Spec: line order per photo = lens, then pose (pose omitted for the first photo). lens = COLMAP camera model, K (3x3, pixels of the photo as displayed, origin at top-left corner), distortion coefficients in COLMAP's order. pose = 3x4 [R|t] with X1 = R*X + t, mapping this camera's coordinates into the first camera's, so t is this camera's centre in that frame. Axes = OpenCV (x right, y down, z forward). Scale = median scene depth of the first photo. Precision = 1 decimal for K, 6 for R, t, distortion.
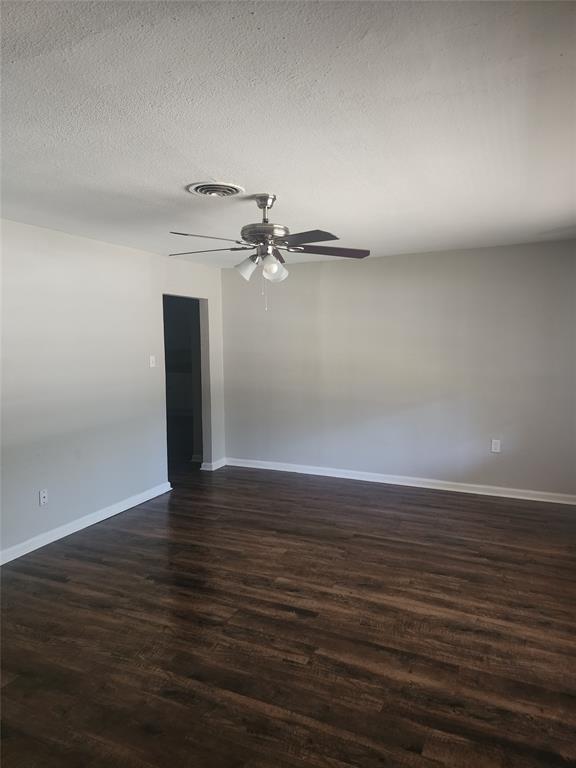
lens RADIAL K [[508.3, 0, 282.0], [0, 508.3, 380.1], [0, 0, 1]] dist [0.020644, -0.019602]
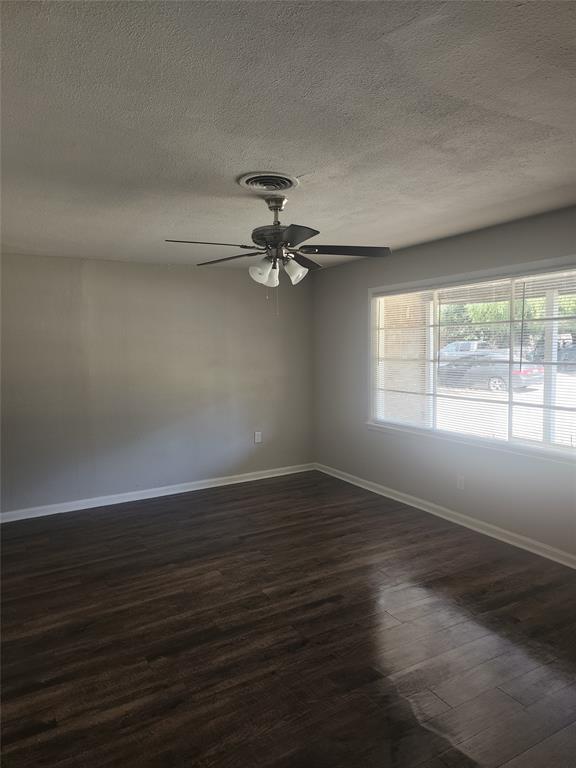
lens RADIAL K [[508.3, 0, 283.0], [0, 508.3, 386.9], [0, 0, 1]] dist [0.020644, -0.019602]
pose [[0.615283, -0.087216, 0.783467, -0.696030], [0.098217, 0.994598, 0.033585, -0.031152], [-0.782164, 0.056286, 0.620525, 0.326251]]
